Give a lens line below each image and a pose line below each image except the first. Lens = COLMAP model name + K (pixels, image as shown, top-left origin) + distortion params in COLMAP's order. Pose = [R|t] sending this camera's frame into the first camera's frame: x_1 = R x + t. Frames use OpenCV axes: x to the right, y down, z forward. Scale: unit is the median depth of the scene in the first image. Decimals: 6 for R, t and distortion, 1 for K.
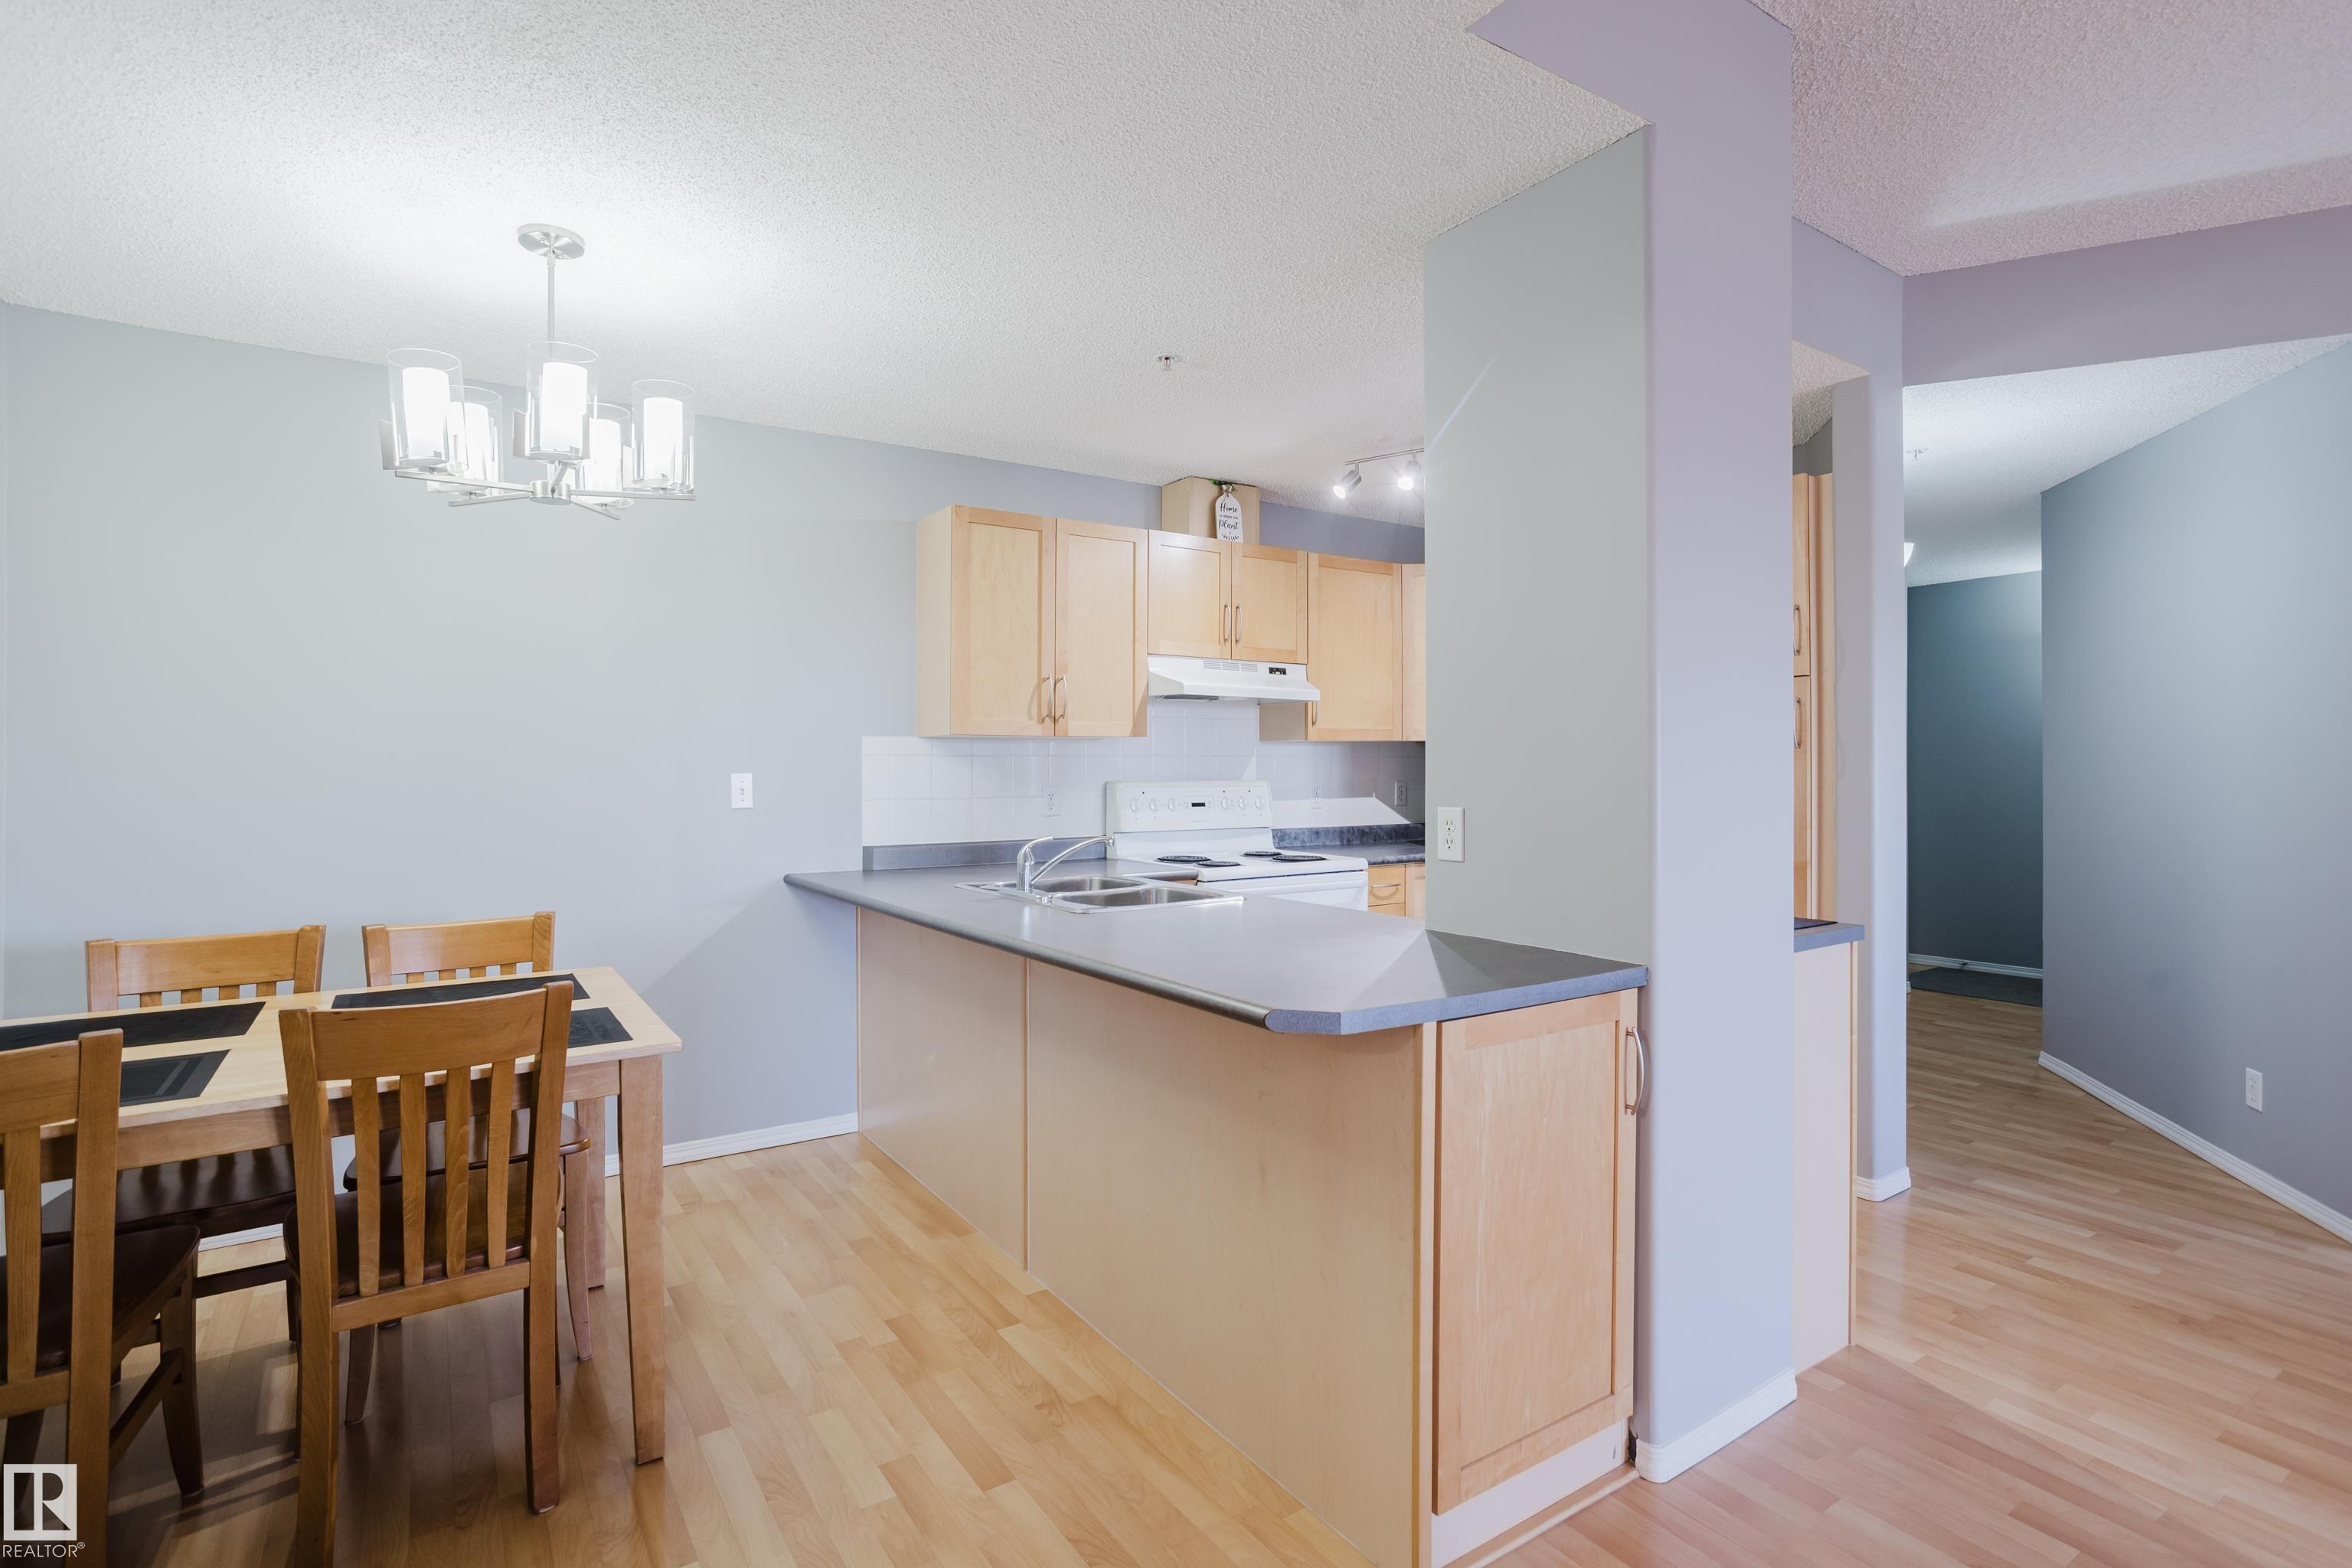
lens RADIAL K [[1120.1, 0, 1163.8], [0, 1120.1, 792.0], [0, 0, 1]] dist [-0.024860, 0.010891]
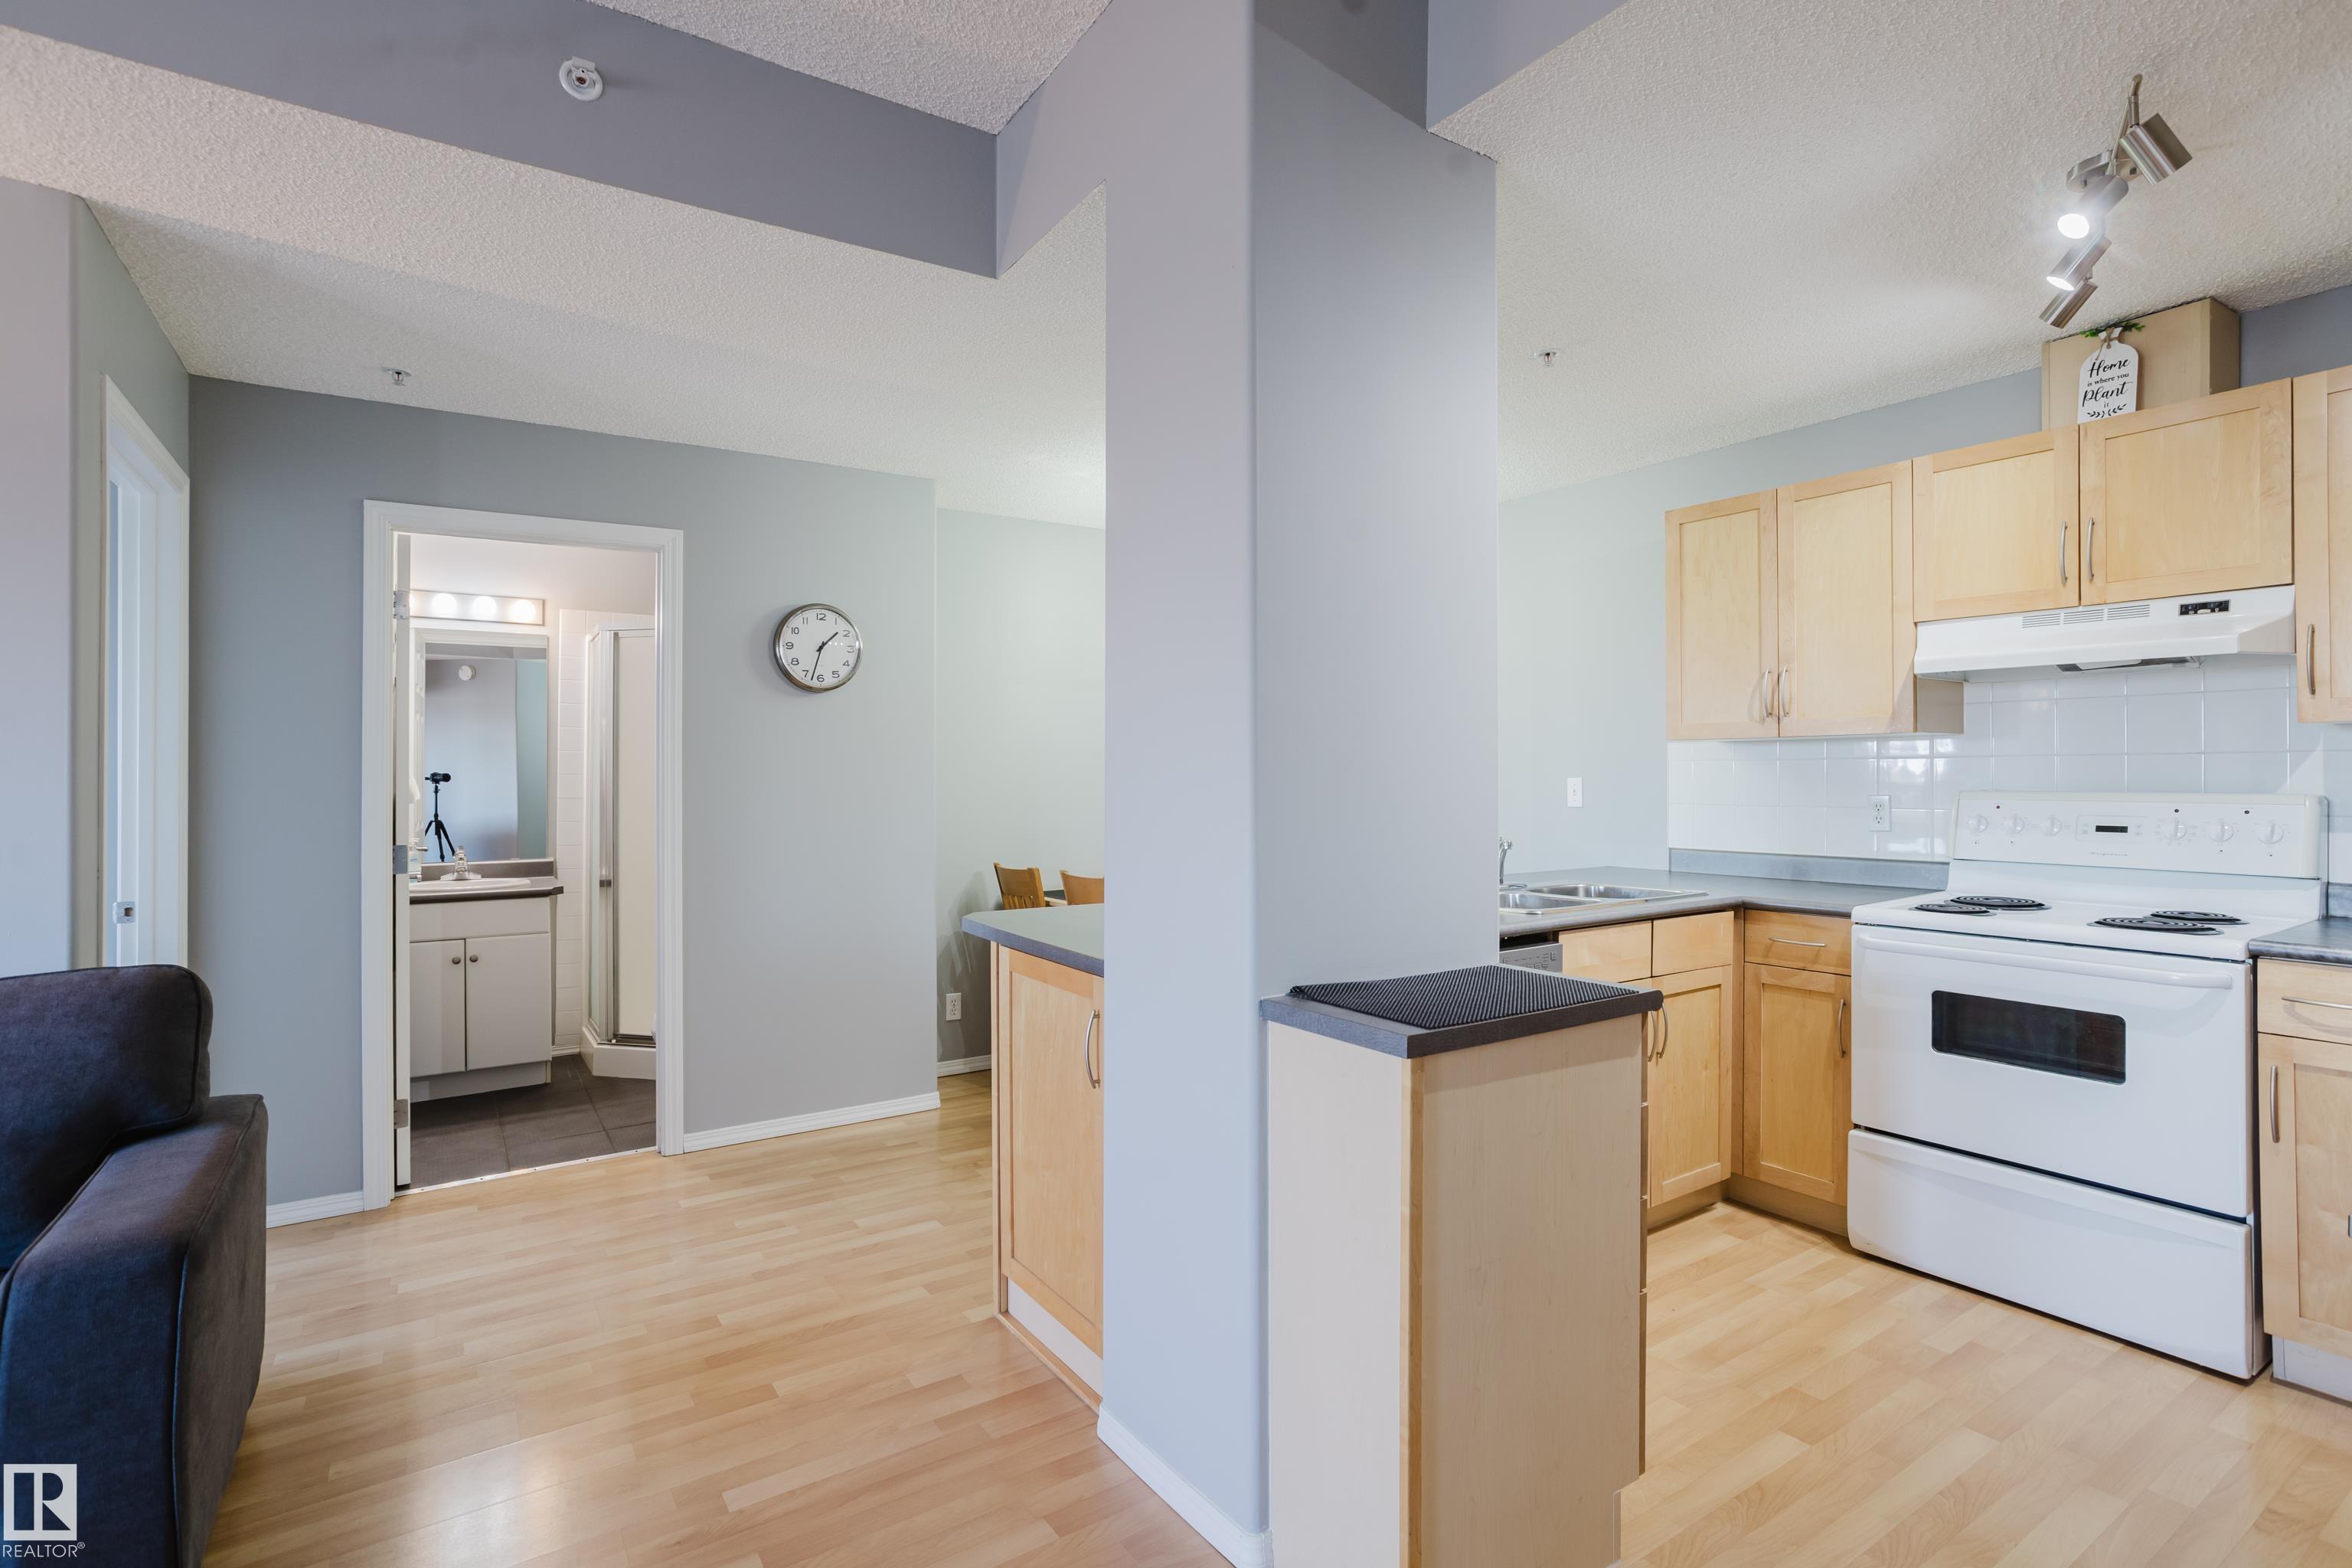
lens RADIAL K [[1120.1, 0, 1182.1], [0, 1120.1, 785.1], [0, 0, 1]] dist [-0.024860, 0.010891]
pose [[0.022541, 0.012581, -0.999667, 0.933281], [-0.017741, 0.999768, 0.012182, -0.018148], [0.999588, 0.017460, 0.022759, 0.633195]]
